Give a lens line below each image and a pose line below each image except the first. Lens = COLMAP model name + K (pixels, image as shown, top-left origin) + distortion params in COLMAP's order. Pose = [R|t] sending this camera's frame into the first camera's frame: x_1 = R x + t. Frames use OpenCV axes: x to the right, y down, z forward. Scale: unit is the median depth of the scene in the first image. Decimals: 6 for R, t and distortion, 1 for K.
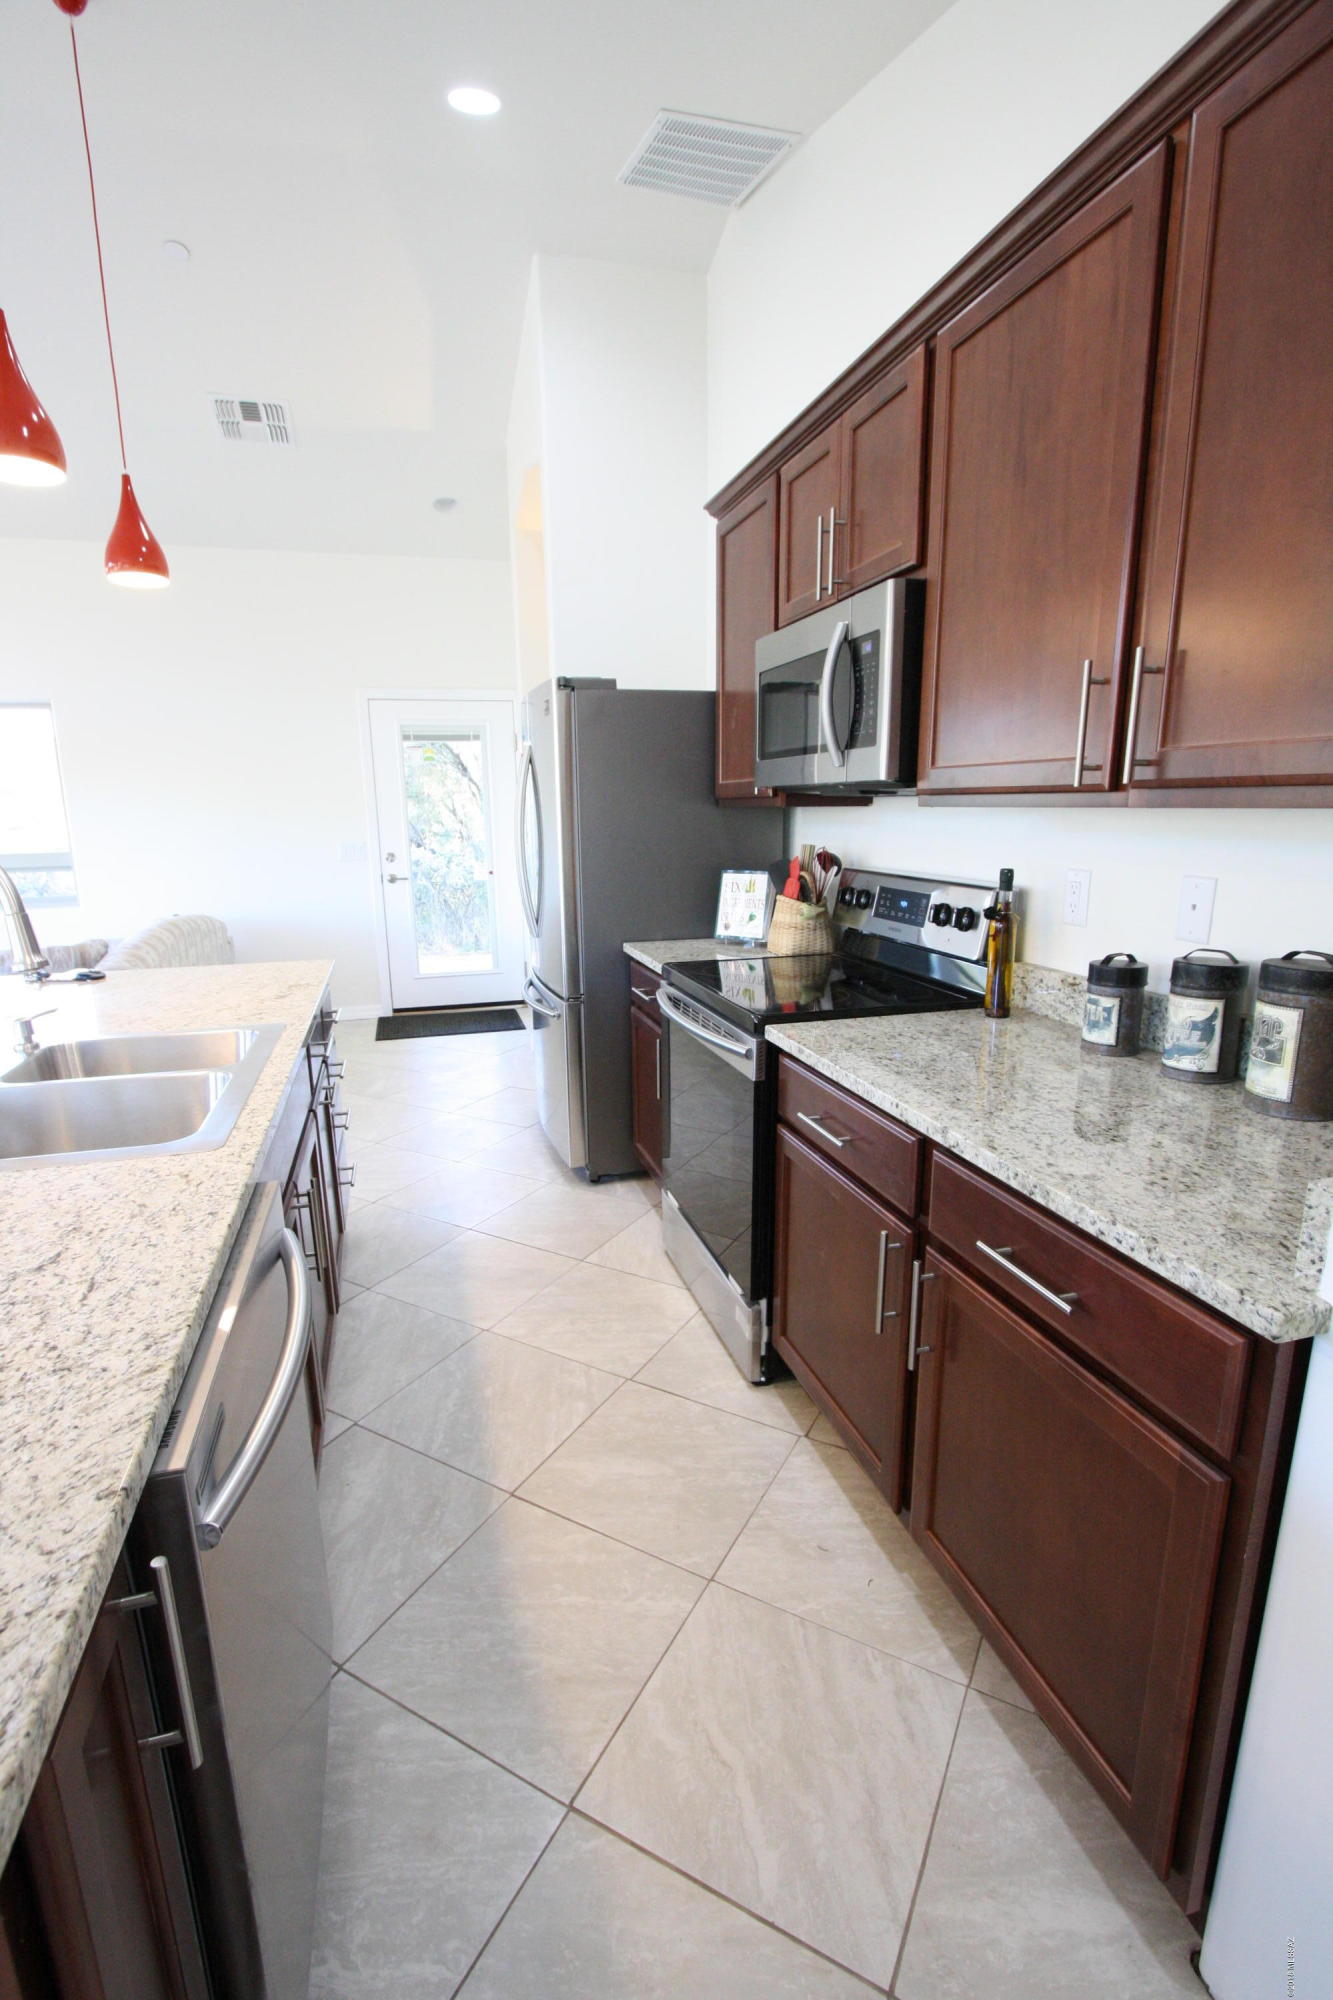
lens RADIAL K [[924.7, 0, 663.2], [0, 924.7, 1015.8], [0, 0, 1]] dist [-0.017643, 0.002250]
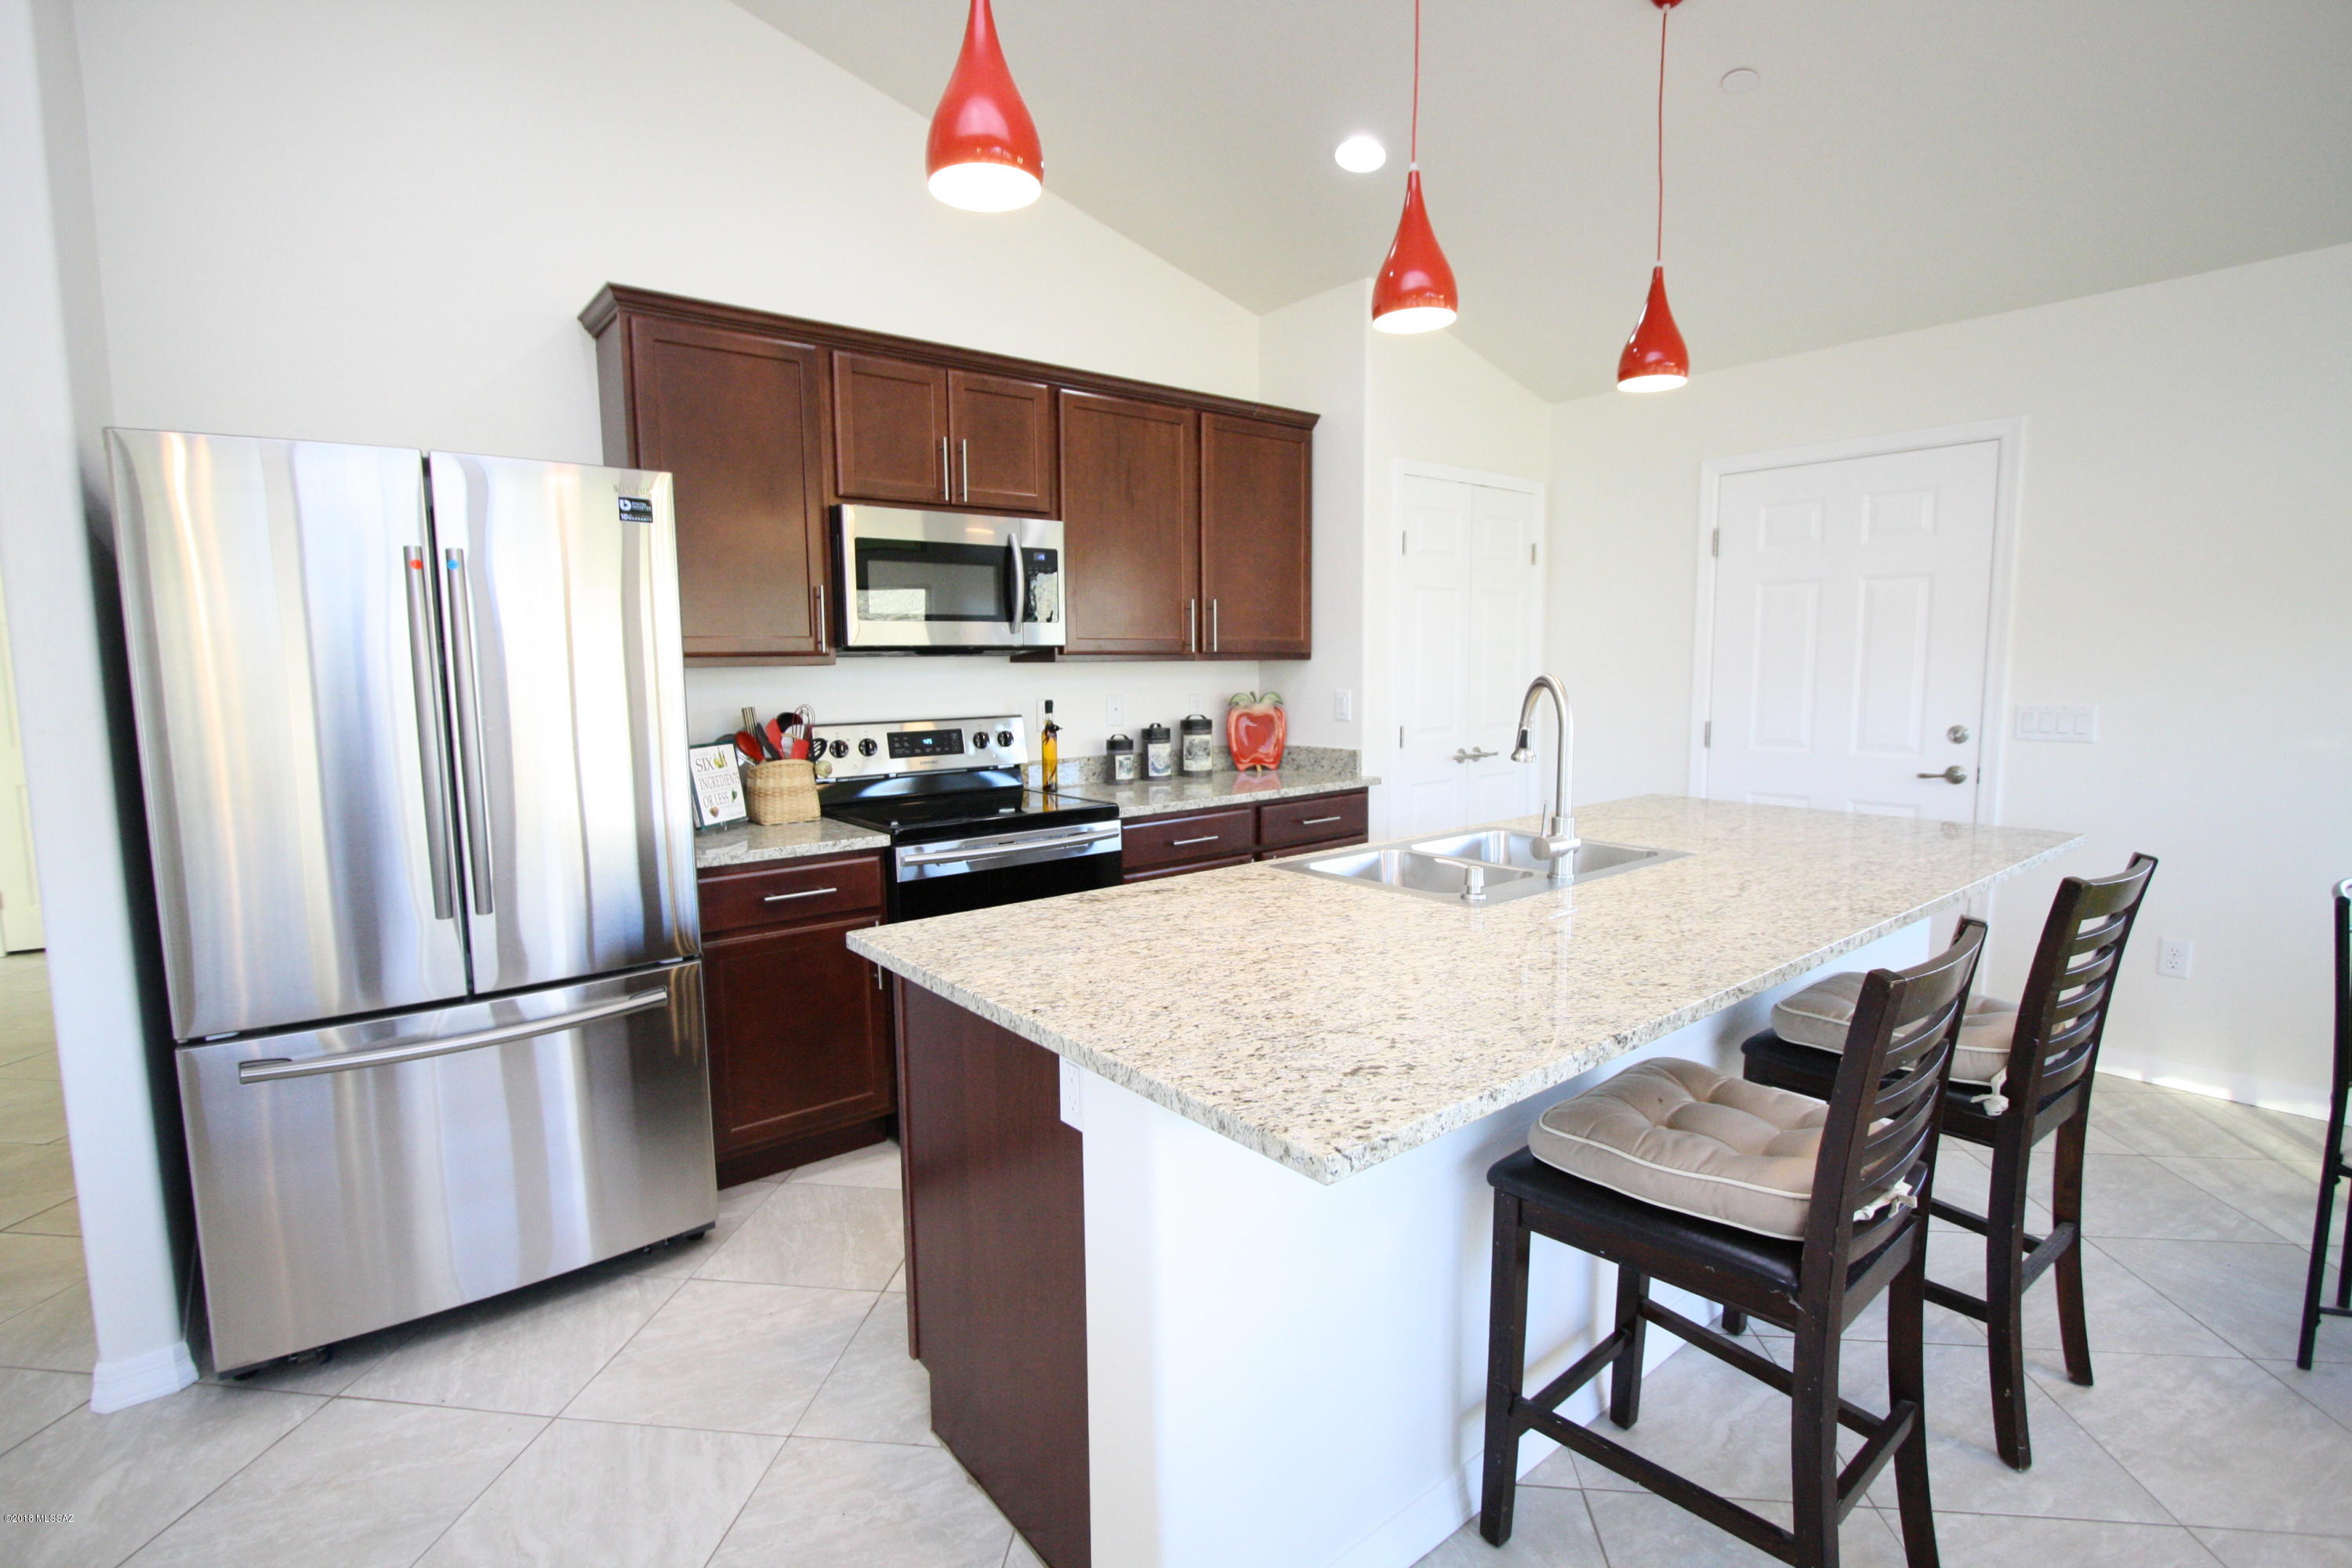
lens RADIAL K [[1087.4, 0, 1175.7], [0, 1087.4, 775.8], [0, 0, 1]] dist [-0.017643, 0.002250]
pose [[-0.386097, -0.078796, 0.919087, -1.221852], [0.223656, 0.958620, 0.176140, -0.261683], [-0.894934, 0.273566, -0.352497, 1.241320]]
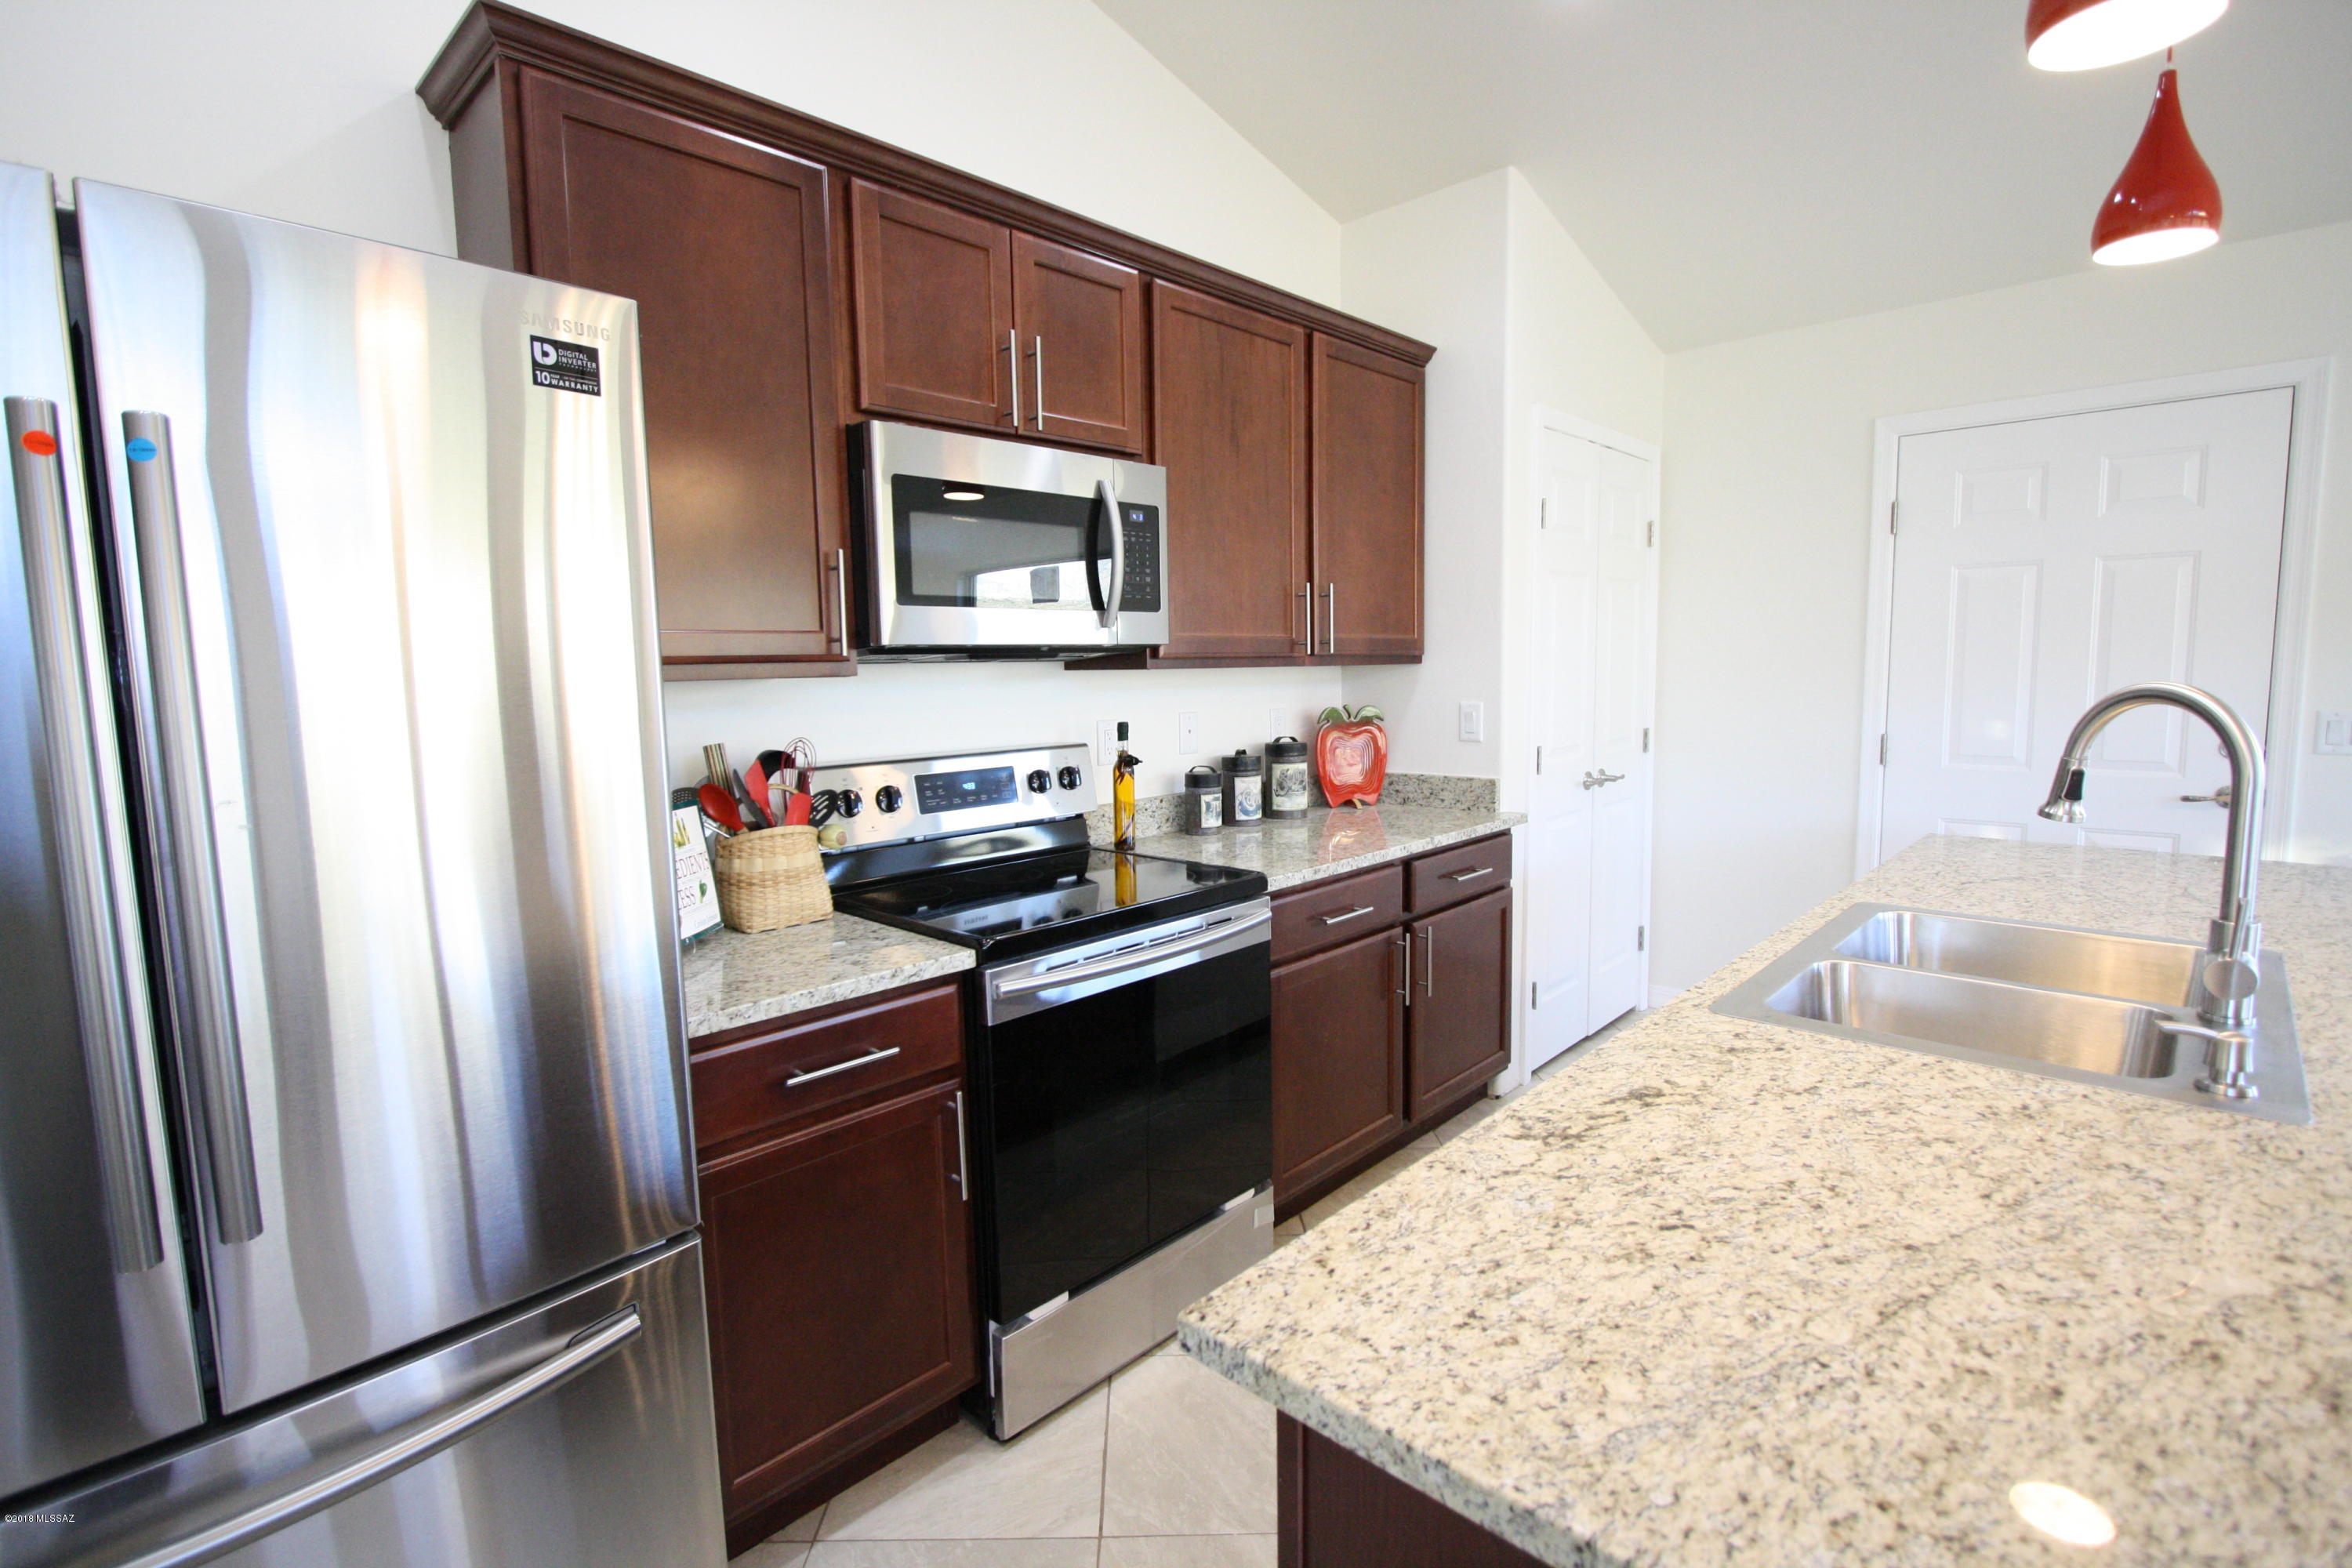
lens RADIAL K [[1087.4, 0, 1175.9], [0, 1087.4, 779.4], [0, 0, 1]] dist [-0.017643, 0.002250]
pose [[-0.497425, -0.066795, 0.864932, -0.702995], [0.220884, 0.954419, 0.200736, -0.288286], [-0.838915, 0.290901, -0.459998, 1.311515]]
